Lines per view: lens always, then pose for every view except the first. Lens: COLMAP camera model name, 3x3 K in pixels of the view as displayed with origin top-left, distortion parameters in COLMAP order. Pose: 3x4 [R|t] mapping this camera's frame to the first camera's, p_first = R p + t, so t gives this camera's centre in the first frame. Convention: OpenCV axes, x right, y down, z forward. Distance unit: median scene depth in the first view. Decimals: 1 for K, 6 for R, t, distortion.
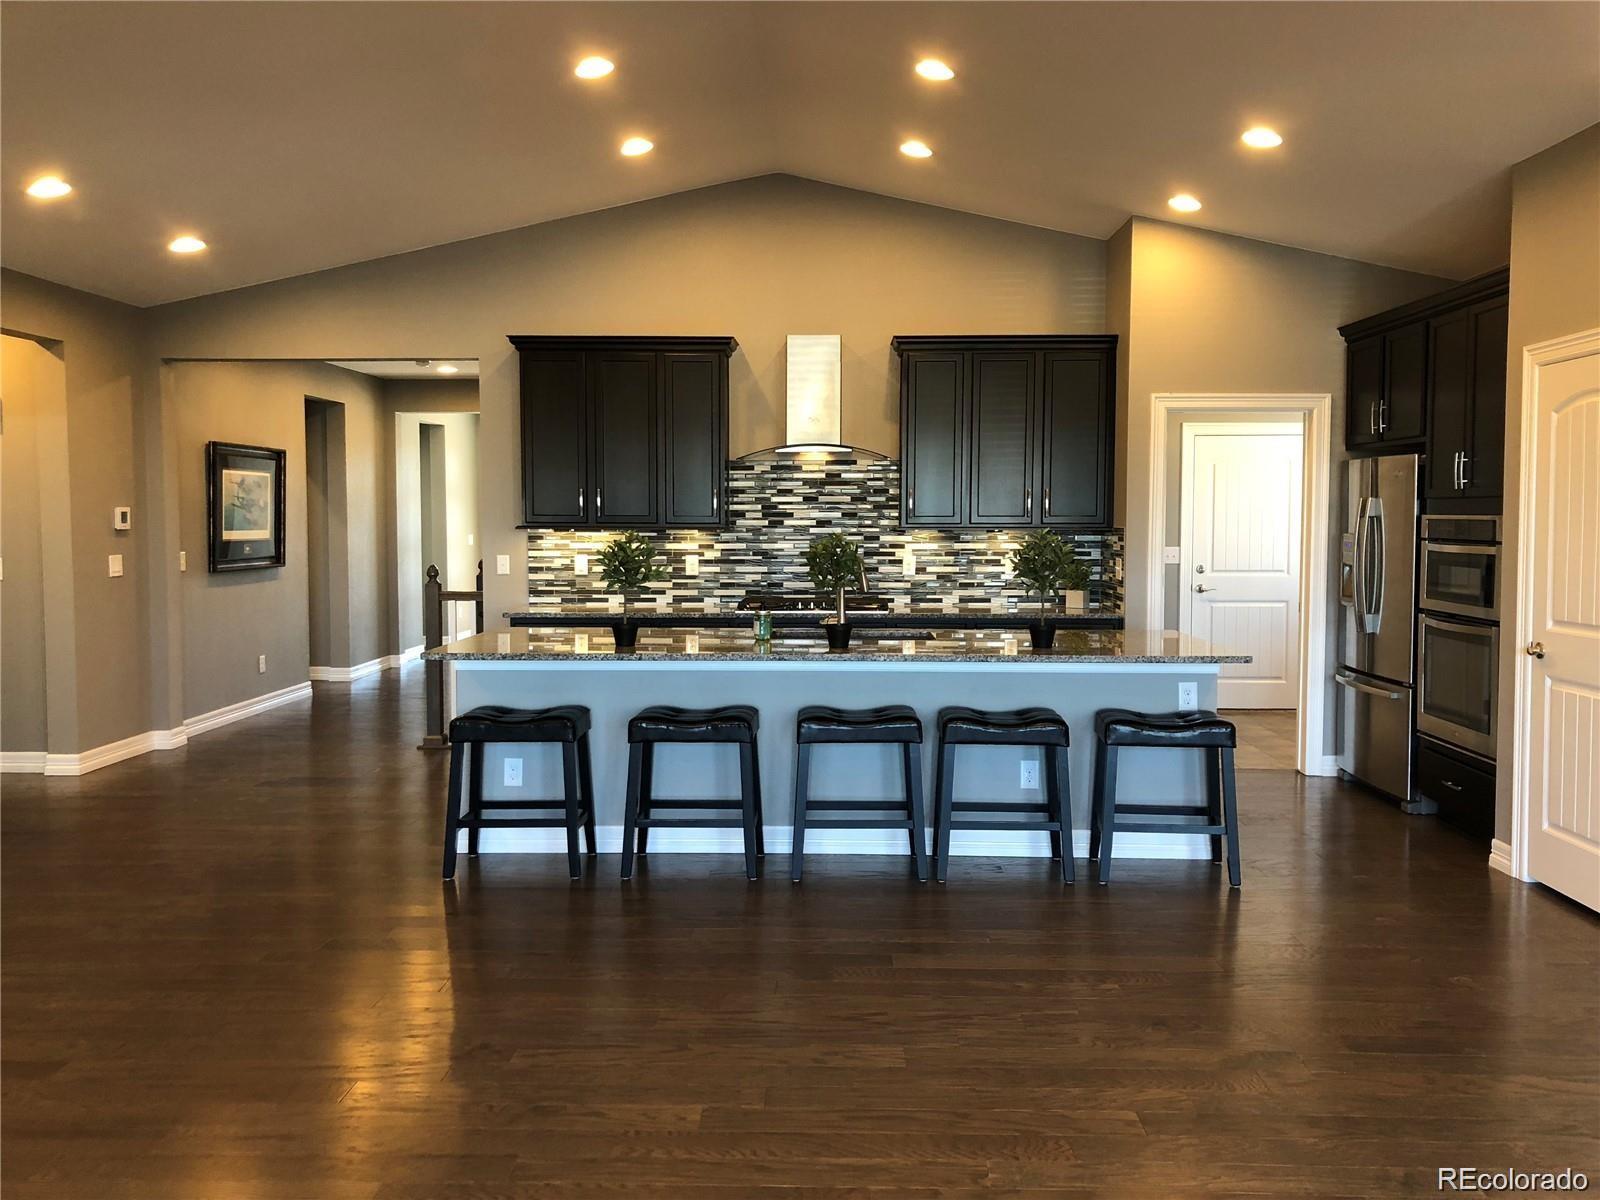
lens RADIAL K [[1318.6, 0, 799.9], [0, 1318.6, 592.8], [0, 0, 1]] dist [0.062889, -0.040848]
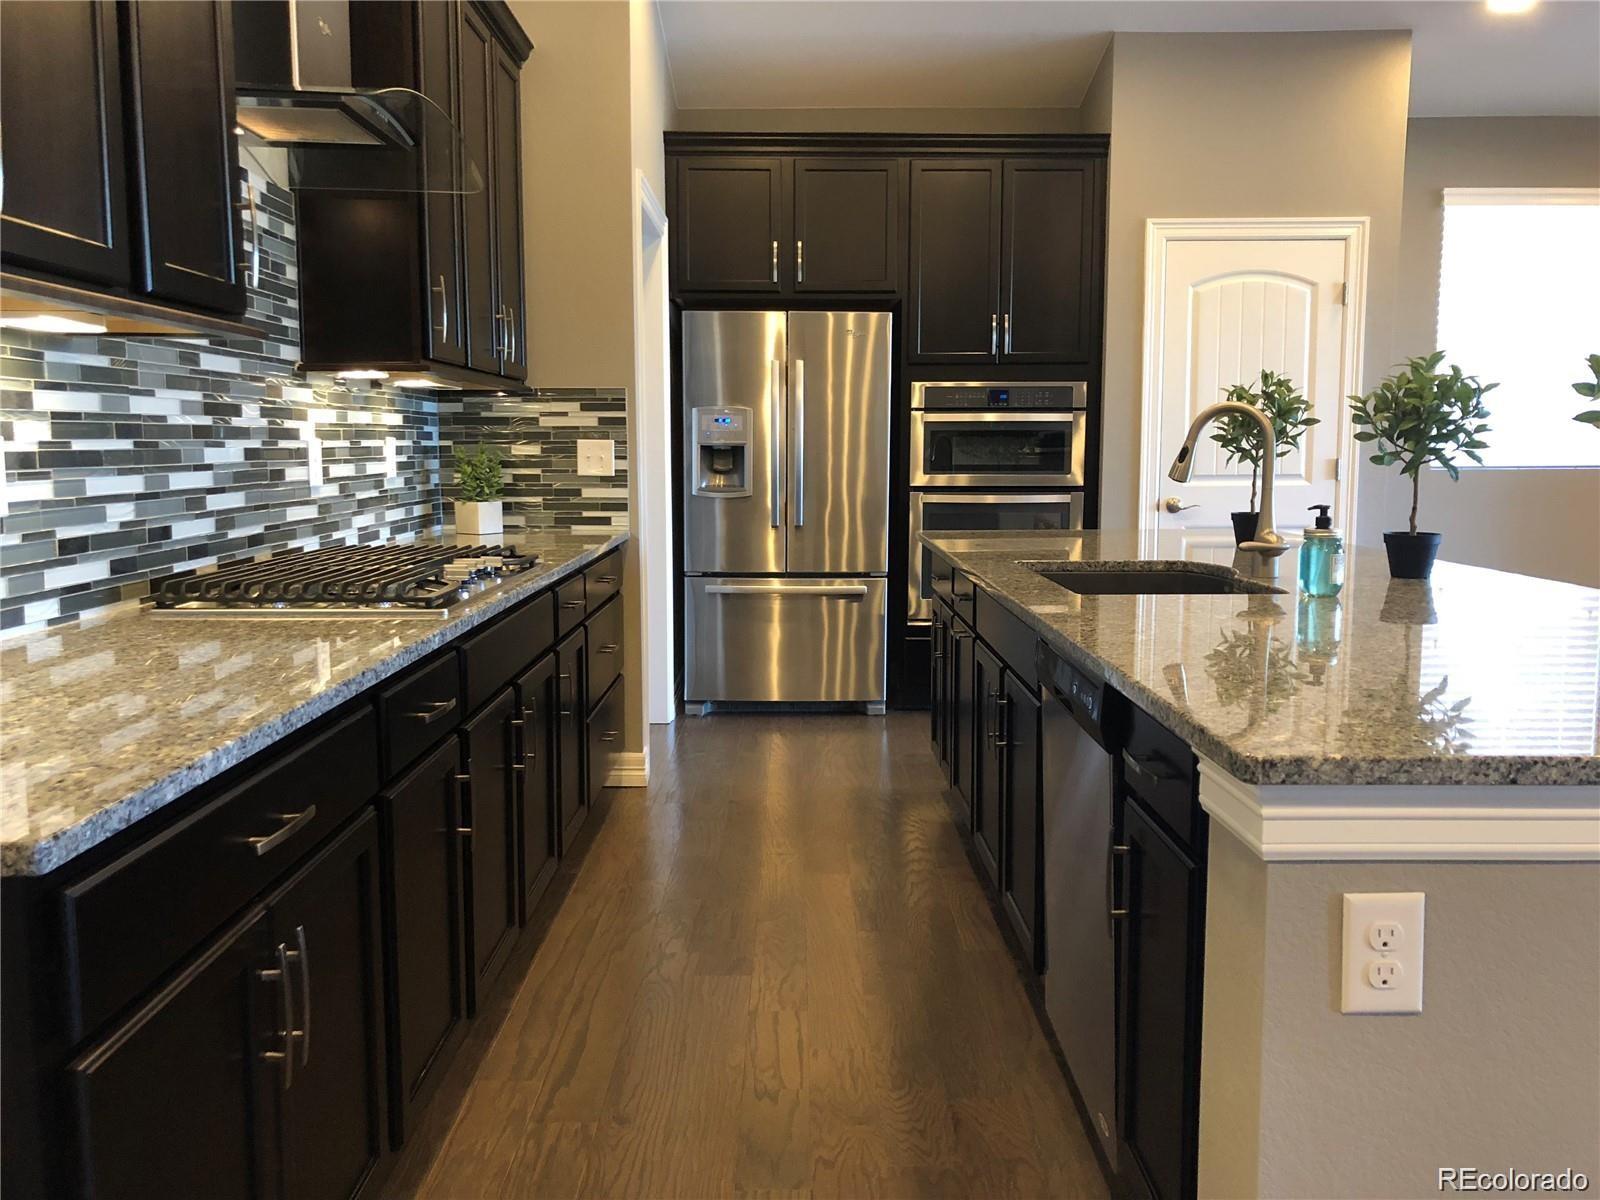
lens RADIAL K [[1318.6, 0, 810.1], [0, 1318.6, 600.9], [0, 0, 1]] dist [0.062889, -0.040848]
pose [[-0.053879, -0.119623, 0.991356, -0.337365], [0.059849, 0.990627, 0.122788, -0.019638], [-0.996752, 0.065948, -0.046214, 0.866140]]
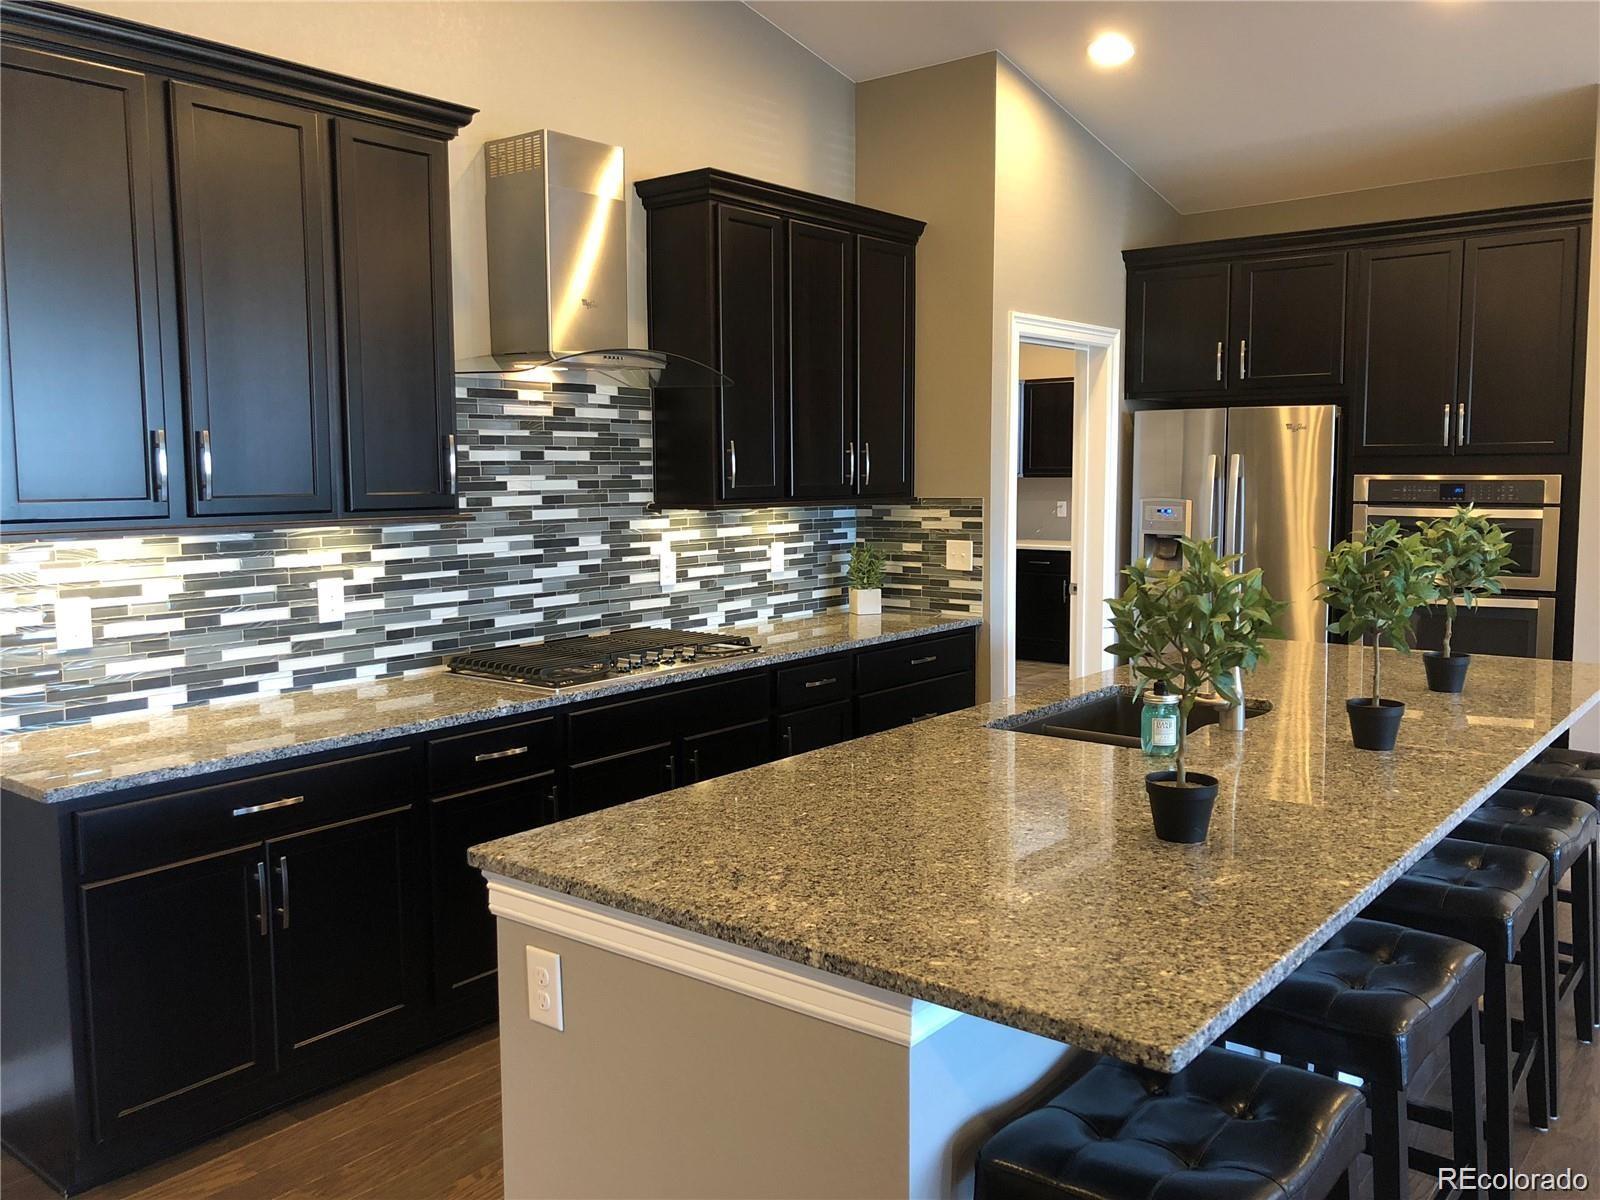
lens RADIAL K [[1318.6, 0, 815.1], [0, 1318.6, 602.5], [0, 0, 1]] dist [0.062889, -0.040848]
pose [[0.585440, -0.088382, 0.805883, -0.355809], [0.056244, 0.996073, 0.068381, -0.042251], [-0.808762, 0.005293, 0.588112, 0.595646]]
